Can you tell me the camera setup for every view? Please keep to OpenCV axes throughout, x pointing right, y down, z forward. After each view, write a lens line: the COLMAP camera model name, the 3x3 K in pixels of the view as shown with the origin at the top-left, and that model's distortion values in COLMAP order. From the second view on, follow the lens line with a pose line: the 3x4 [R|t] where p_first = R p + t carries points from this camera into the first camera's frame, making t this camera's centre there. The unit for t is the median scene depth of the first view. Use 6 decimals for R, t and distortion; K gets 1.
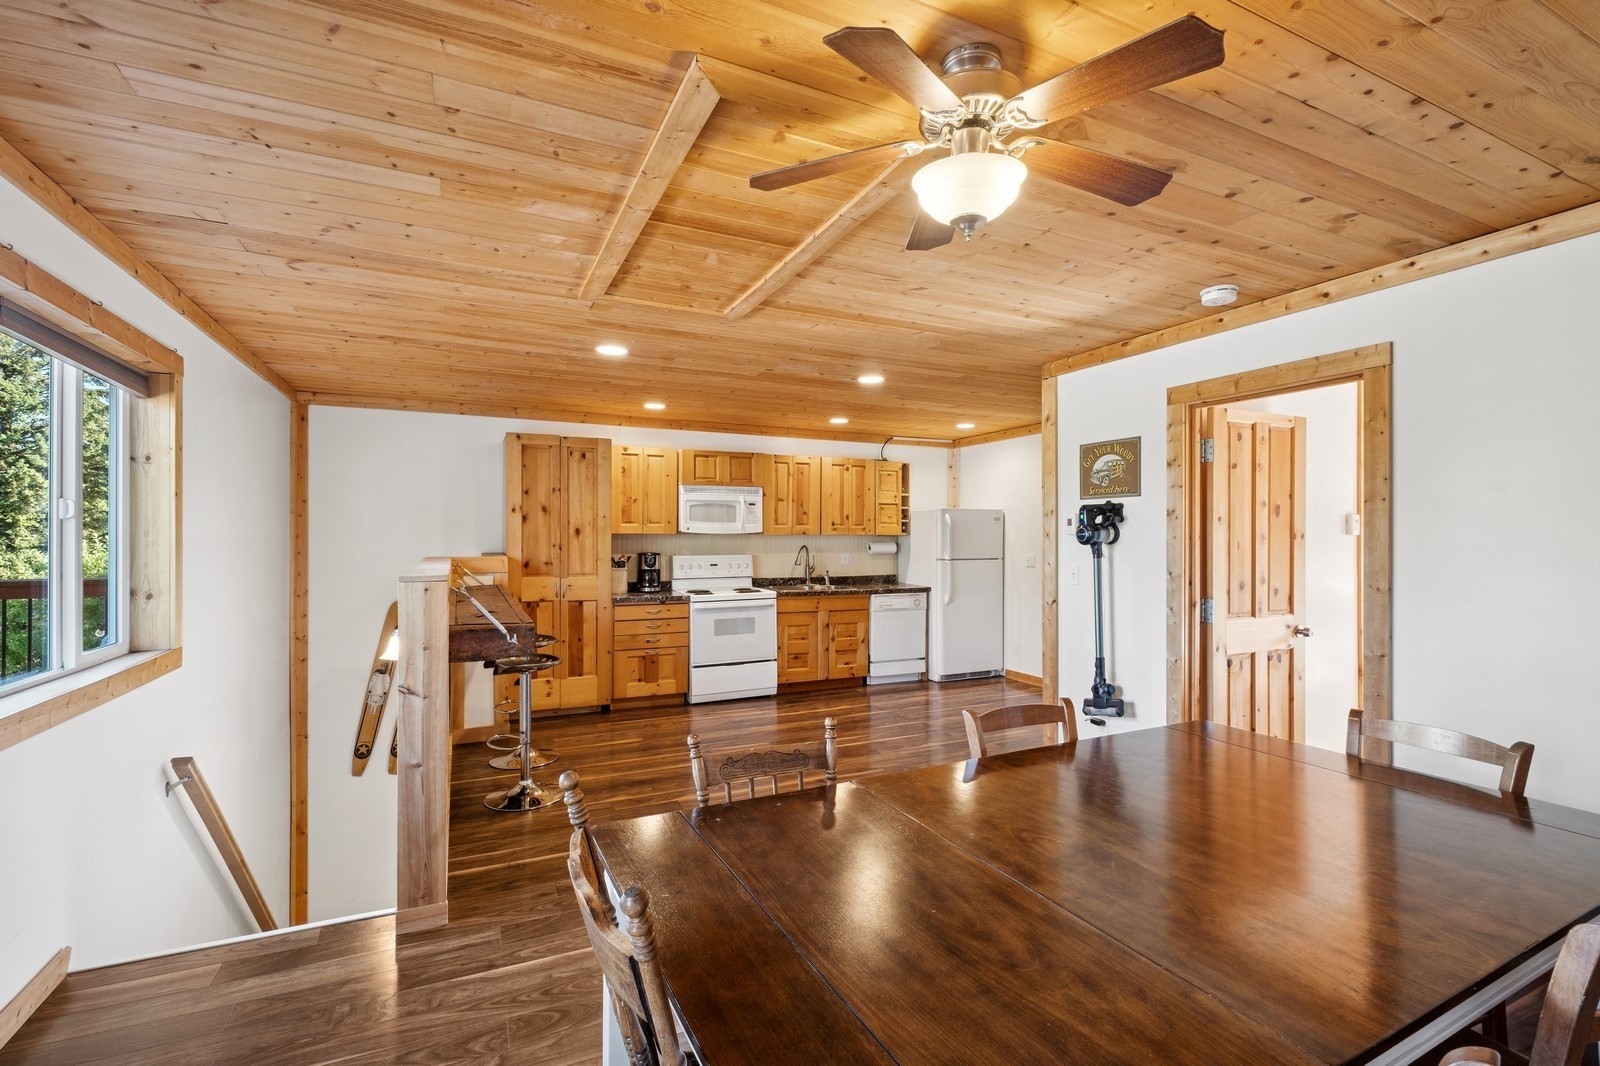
lens RADIAL K [[707.5, 0, 771.1], [0, 707.5, 536.3], [0, 0, 1]] dist [0.006672, -0.004867]
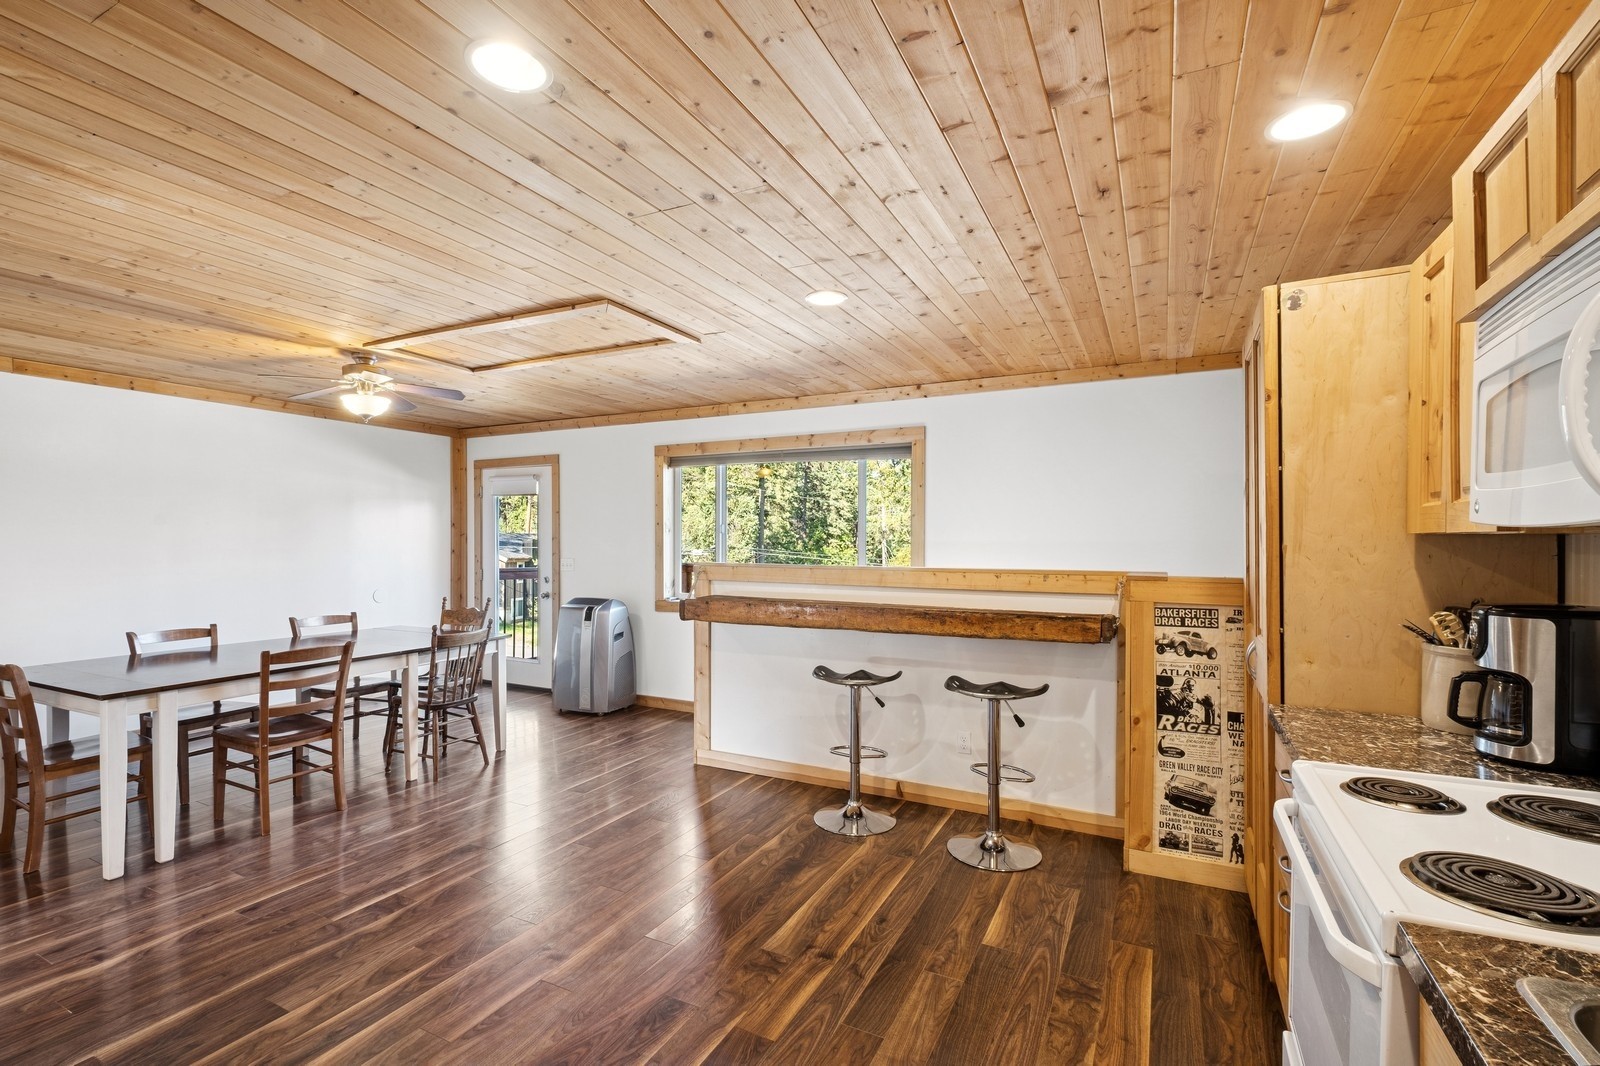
lens RADIAL K [[707.5, 0, 783.9], [0, 707.5, 545.3], [0, 0, 1]] dist [0.006672, -0.004867]
pose [[-0.774670, -0.001185, -0.632365, 0.218560], [-0.005483, 0.999973, 0.004843, 0.001555], [0.632342, 0.007220, -0.774656, 1.138091]]
